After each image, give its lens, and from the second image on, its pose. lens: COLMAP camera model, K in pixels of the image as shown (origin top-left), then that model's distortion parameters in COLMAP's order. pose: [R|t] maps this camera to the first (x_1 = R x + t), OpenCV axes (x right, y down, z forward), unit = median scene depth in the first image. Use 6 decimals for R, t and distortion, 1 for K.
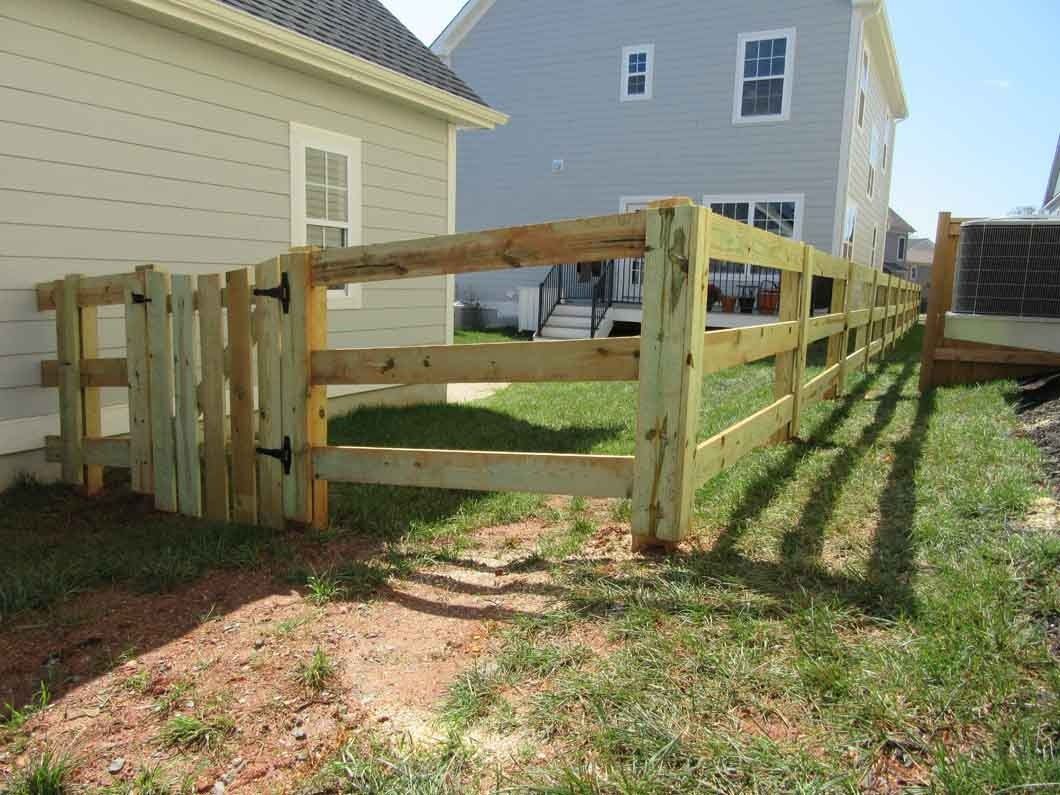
lens RADIAL K [[769.5, 0, 530.0], [0, 769.5, 397.5], [0, 0, 1]] dist [-0.006183, -0.000297]
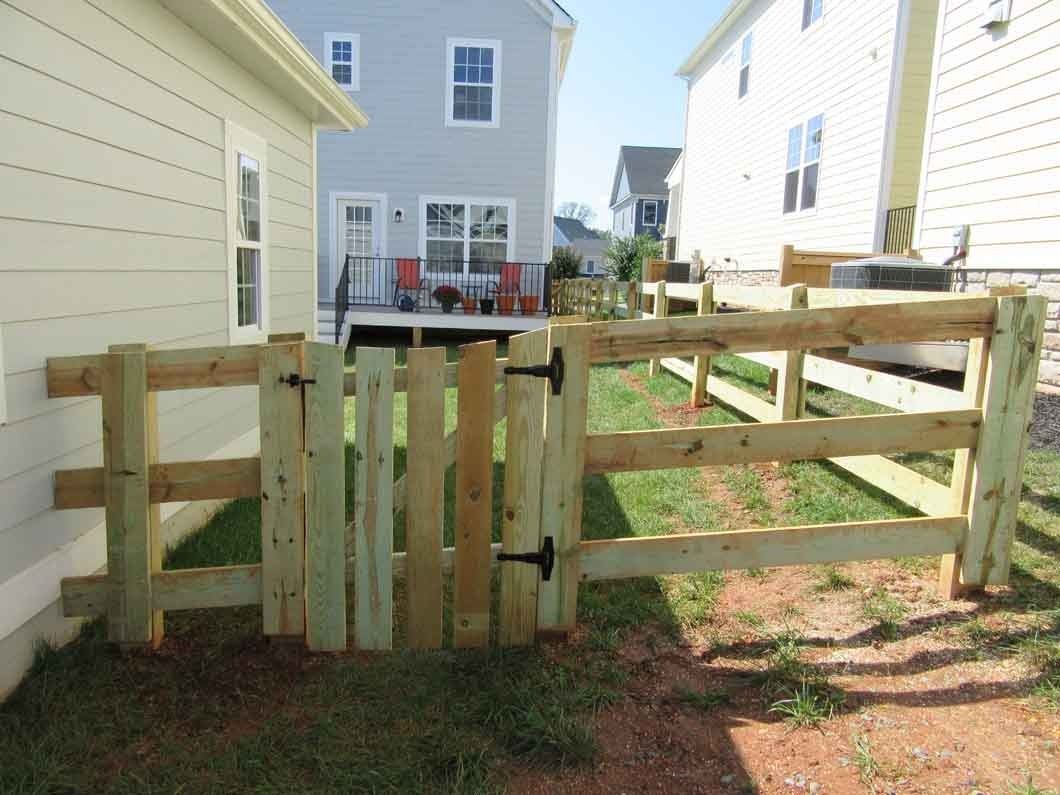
lens RADIAL K [[769.5, 0, 530.0], [0, 769.5, 397.5], [0, 0, 1]] dist [-0.006183, -0.000297]
pose [[0.876330, -0.073402, 0.476086, -0.598921], [0.063937, 0.997302, 0.036074, -0.111345], [-0.477449, -0.001174, 0.878659, 0.213100]]
